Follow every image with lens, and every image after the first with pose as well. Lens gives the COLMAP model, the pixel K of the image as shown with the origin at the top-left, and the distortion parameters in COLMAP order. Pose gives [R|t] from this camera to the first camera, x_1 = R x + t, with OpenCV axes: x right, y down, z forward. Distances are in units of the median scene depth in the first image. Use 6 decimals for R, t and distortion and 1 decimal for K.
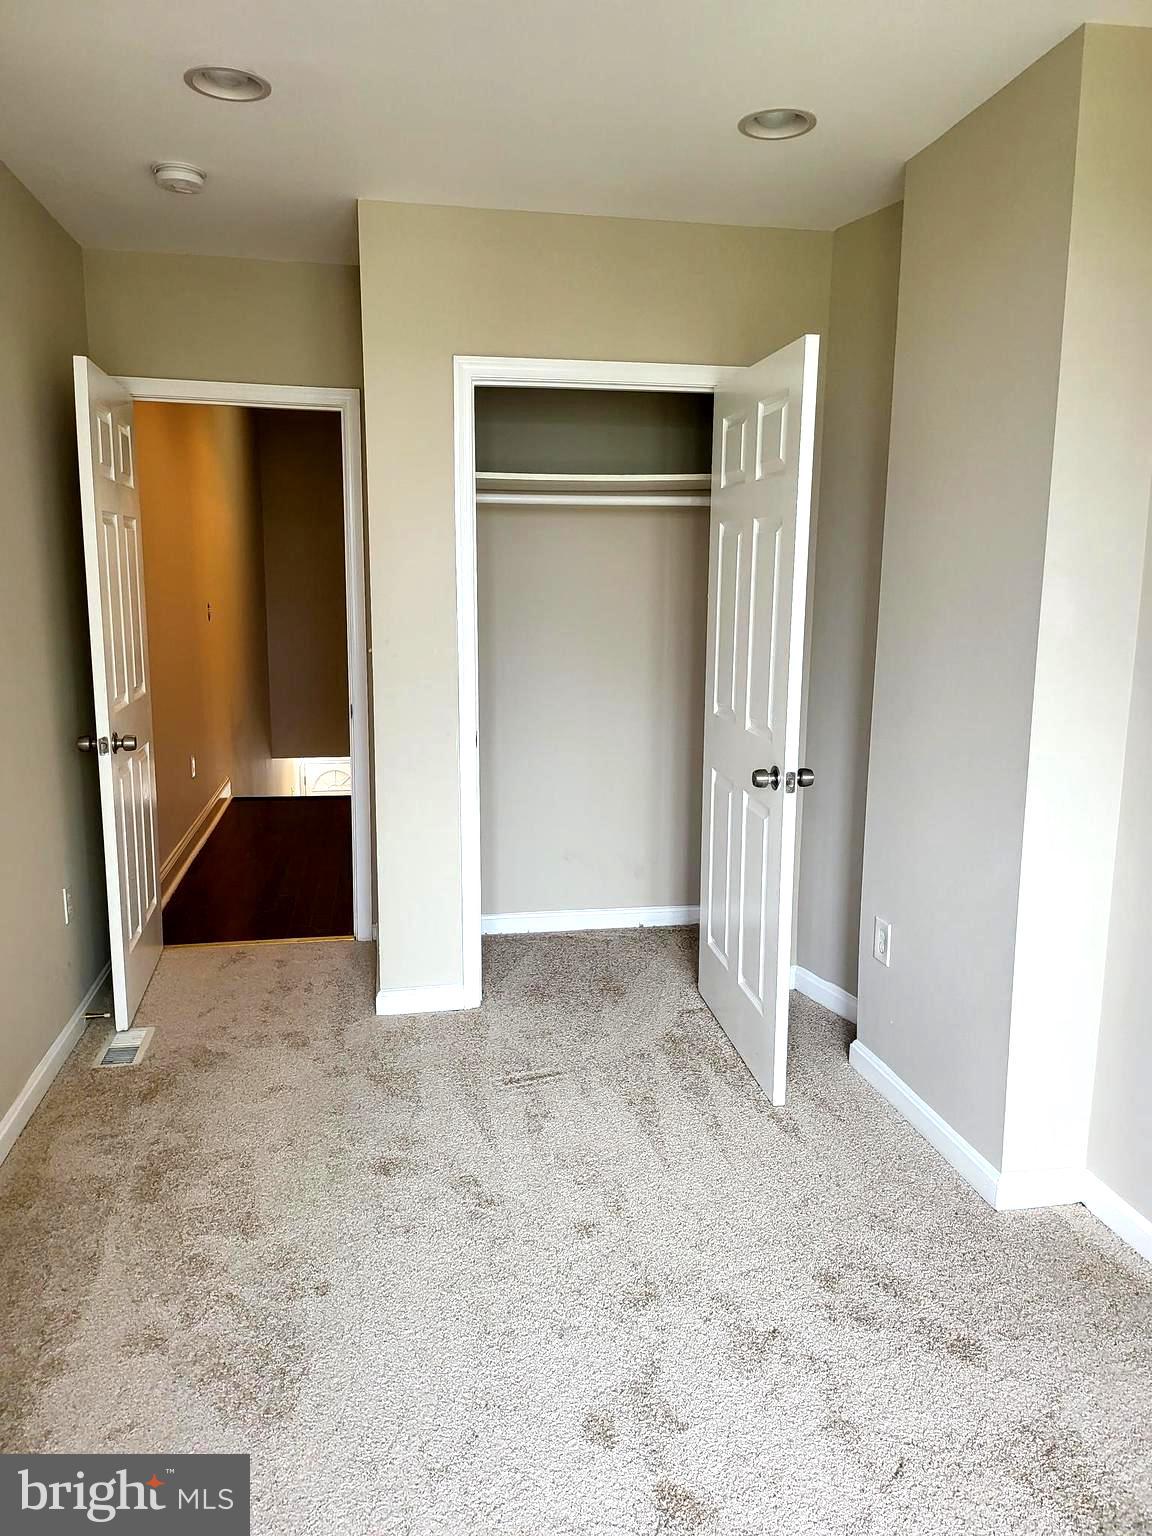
lens RADIAL K [[1080.5, 0, 496.8], [0, 1080.5, 757.4], [0, 0, 1]] dist [0.057050, -0.060971]
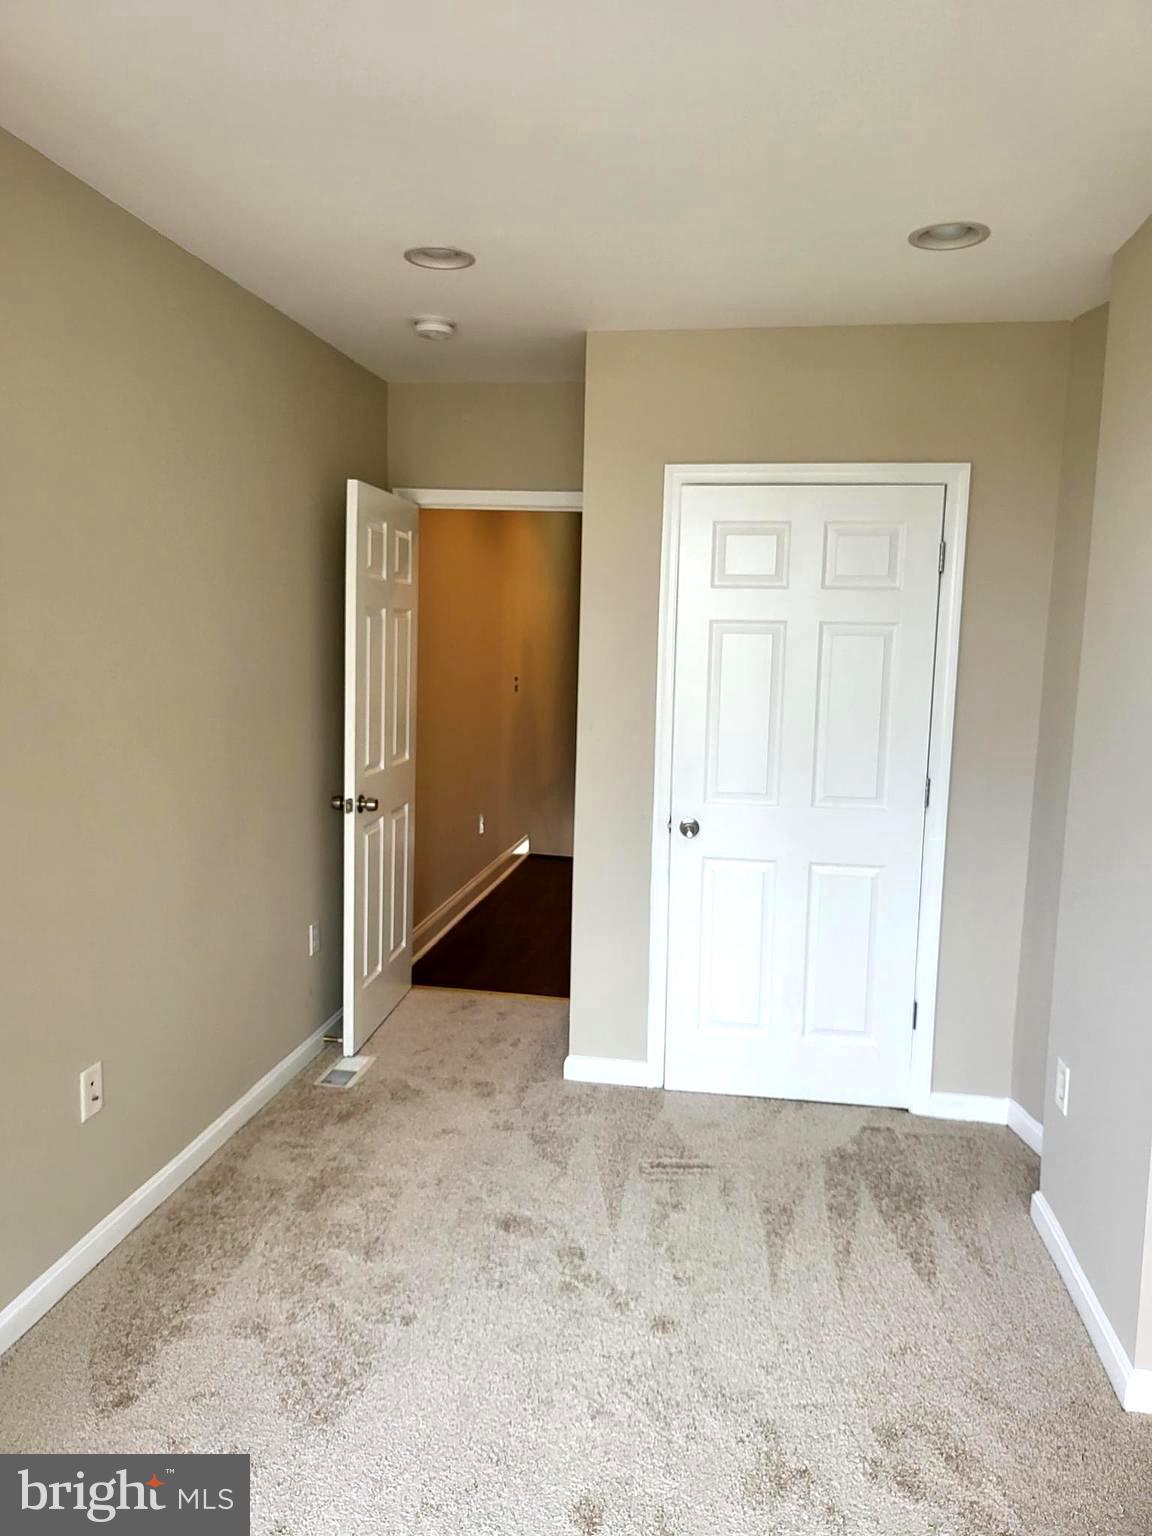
lens RADIAL K [[1080.5, 0, 533.6], [0, 1080.5, 747.5], [0, 0, 1]] dist [0.057050, -0.060971]
pose [[0.937460, 0.054623, -0.343782, 0.245019], [-0.074858, 0.996139, -0.045854, -0.038766], [0.339950, 0.068721, 0.937929, -0.026718]]
